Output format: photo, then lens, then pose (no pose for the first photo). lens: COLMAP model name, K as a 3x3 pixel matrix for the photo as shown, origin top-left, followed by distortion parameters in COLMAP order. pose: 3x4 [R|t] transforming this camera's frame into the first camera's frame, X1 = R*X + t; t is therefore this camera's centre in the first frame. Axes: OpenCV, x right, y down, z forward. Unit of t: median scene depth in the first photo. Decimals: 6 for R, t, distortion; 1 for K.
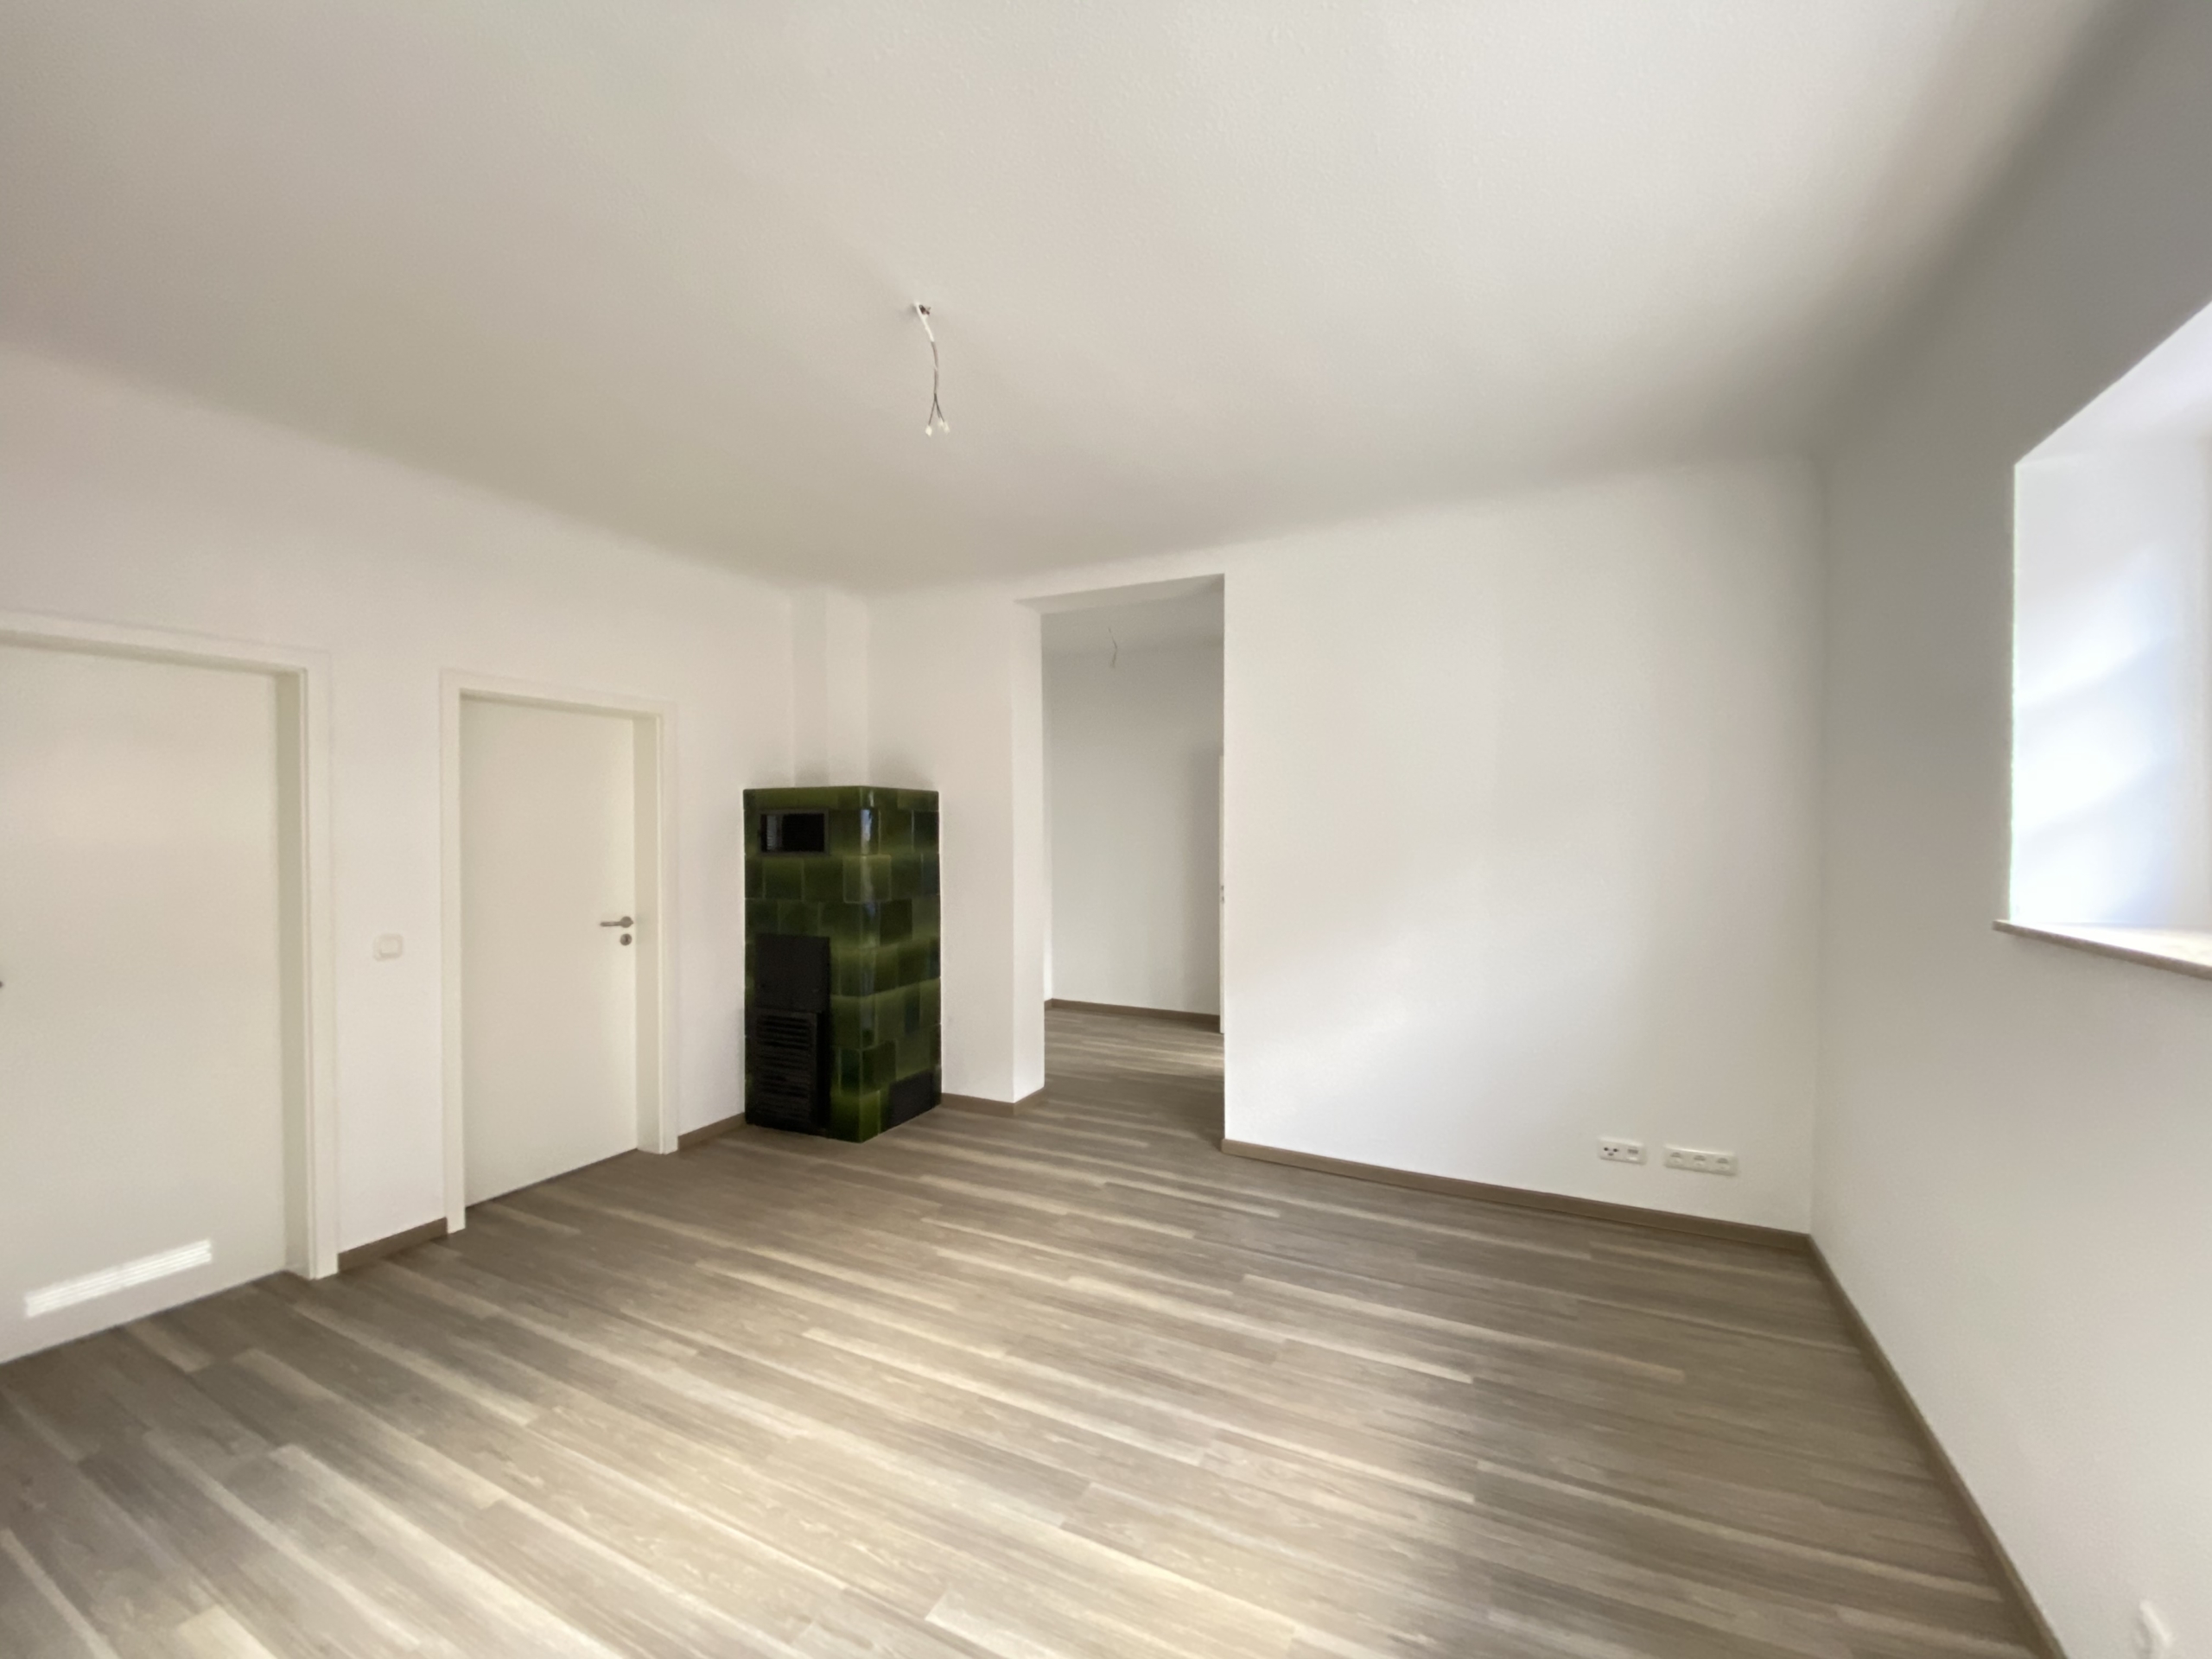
lens RADIAL K [[899.3, 0, 1101.4], [0, 899.3, 837.4], [0, 0, 1]] dist [0.017547, -0.018886]
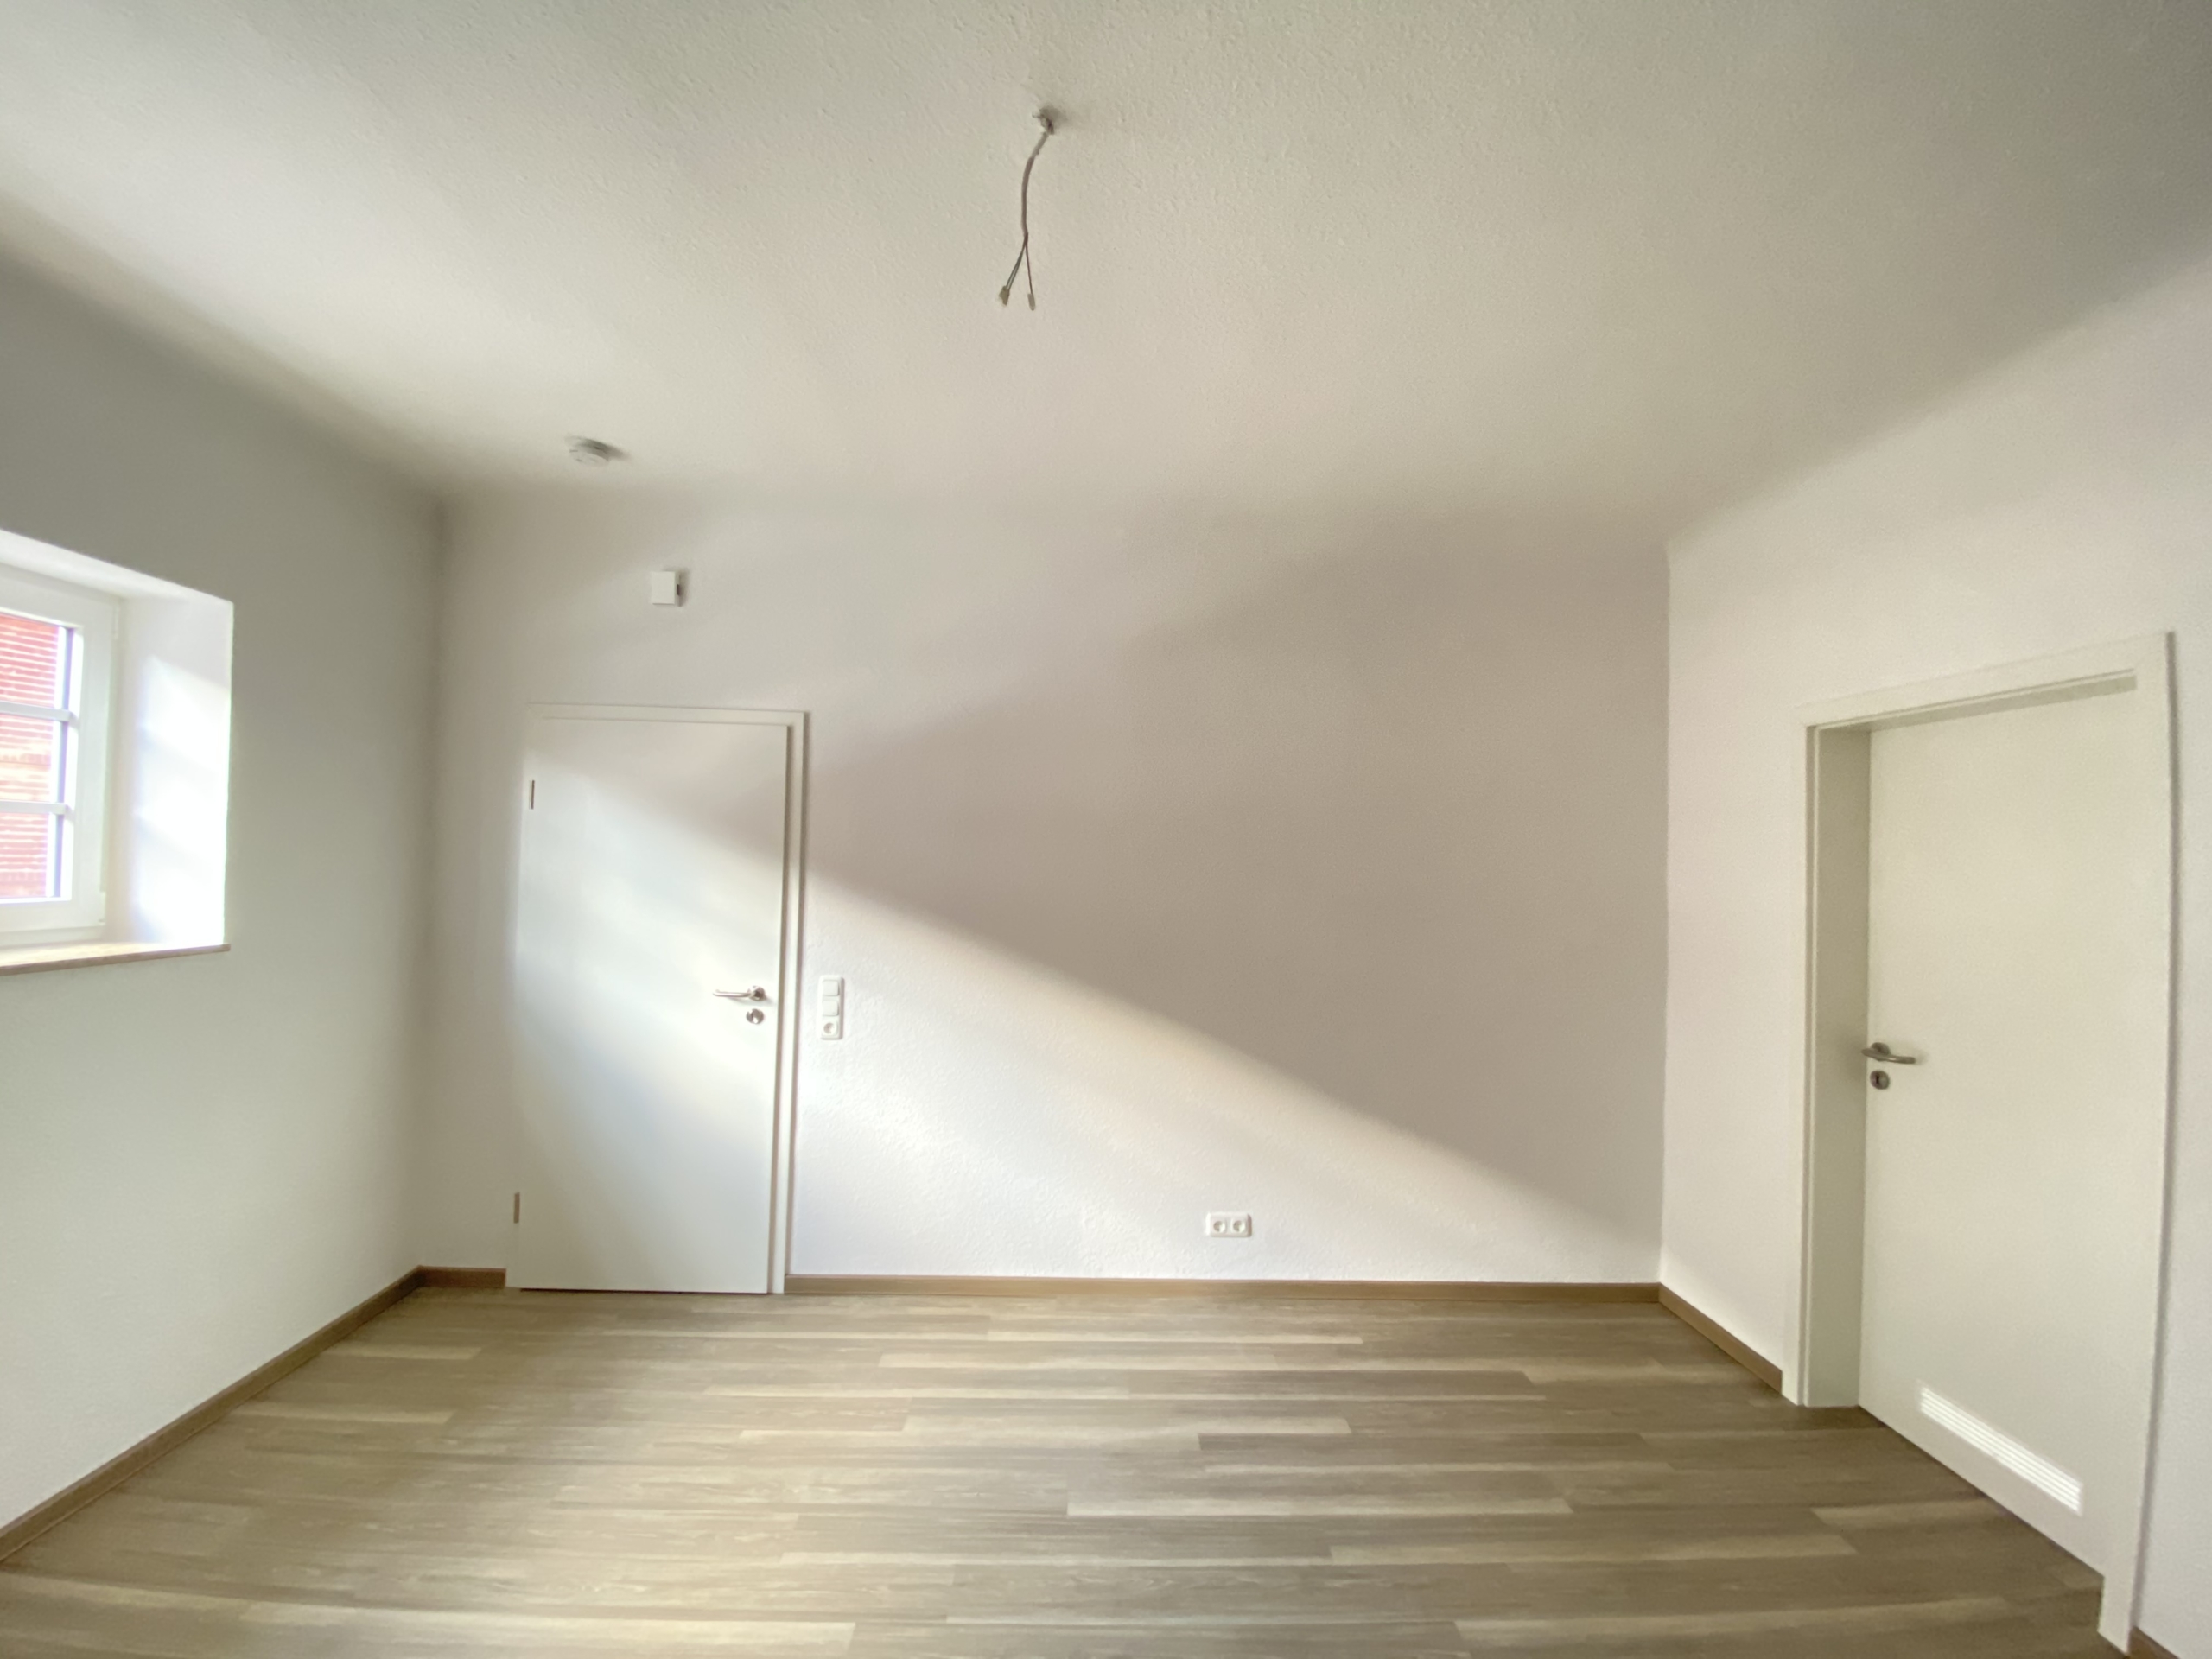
lens RADIAL K [[899.3, 0, 1101.4], [0, 899.3, 837.4], [0, 0, 1]] dist [0.017547, -0.018886]
pose [[-0.878969, -0.026275, -0.476154, 0.036582], [-0.024861, 0.999648, -0.009268, -0.033665], [0.476230, 0.003692, -0.879313, 0.905739]]
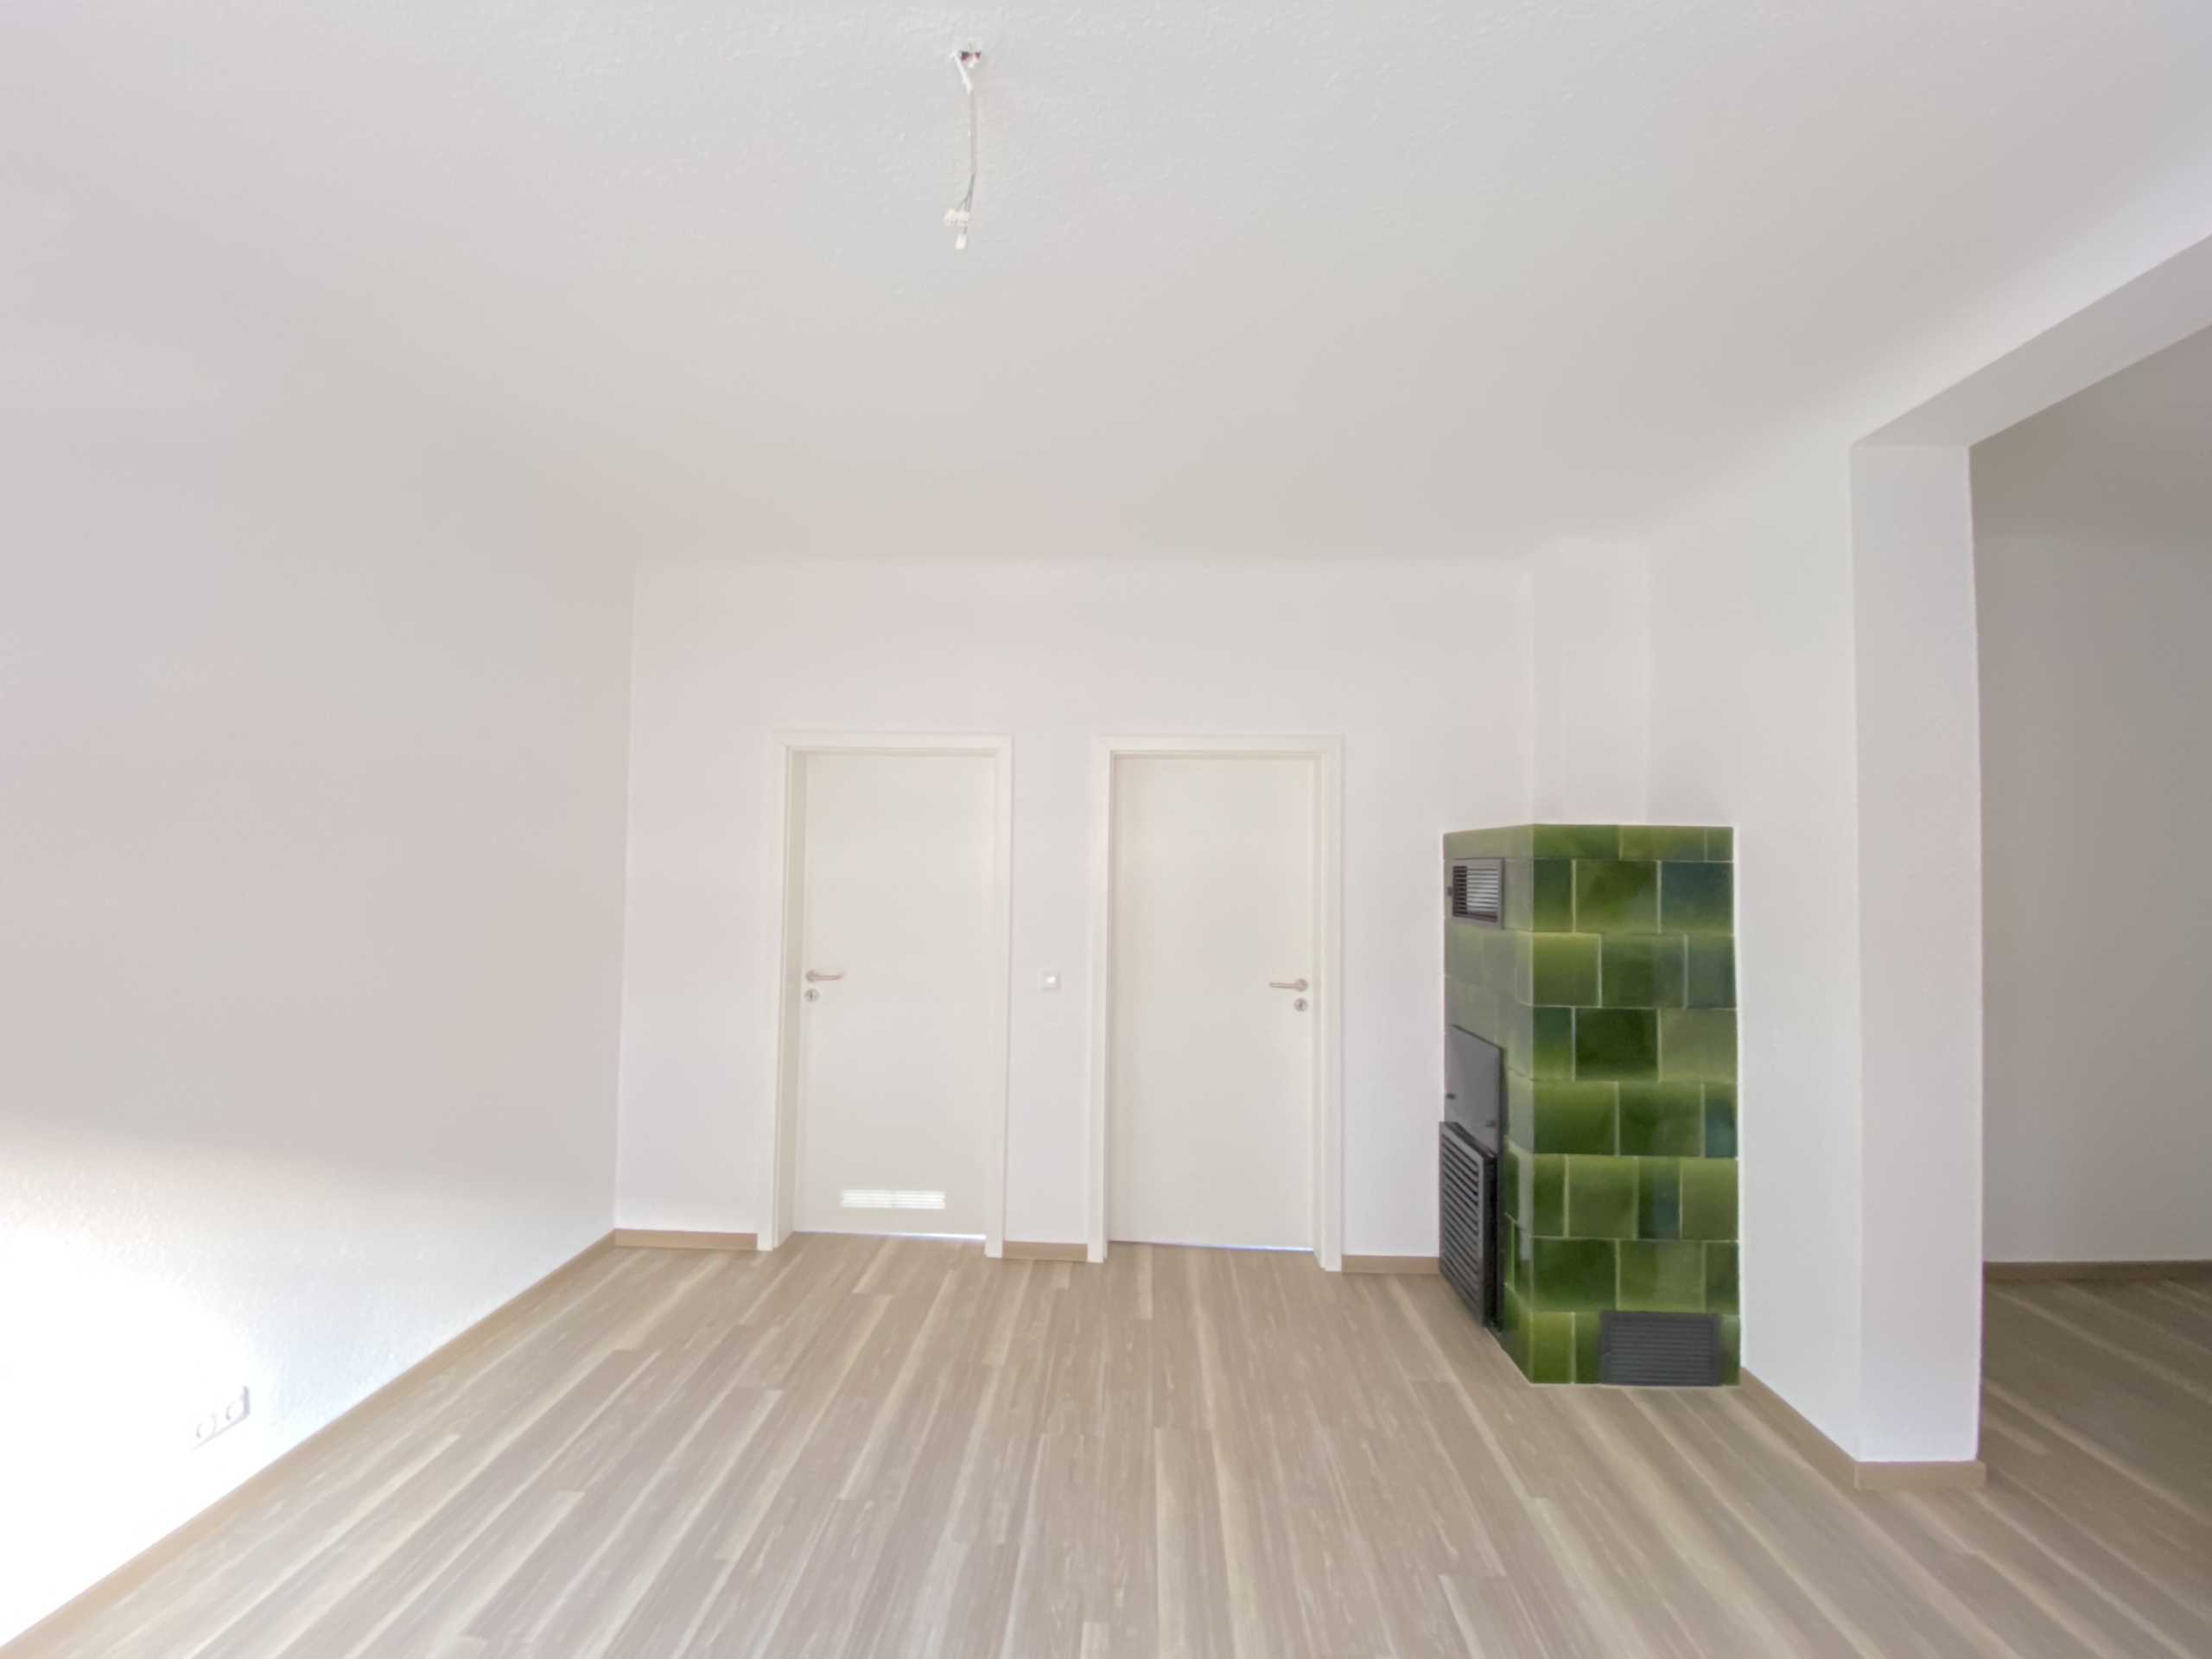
lens RADIAL K [[899.3, 0, 1101.4], [0, 899.3, 837.4], [0, 0, 1]] dist [0.017547, -0.018886]
pose [[0.400422, -0.015329, -0.916203, 0.219379], [-0.022540, 0.999393, -0.026571, -0.025500], [0.916054, 0.031291, 0.399833, 0.487059]]
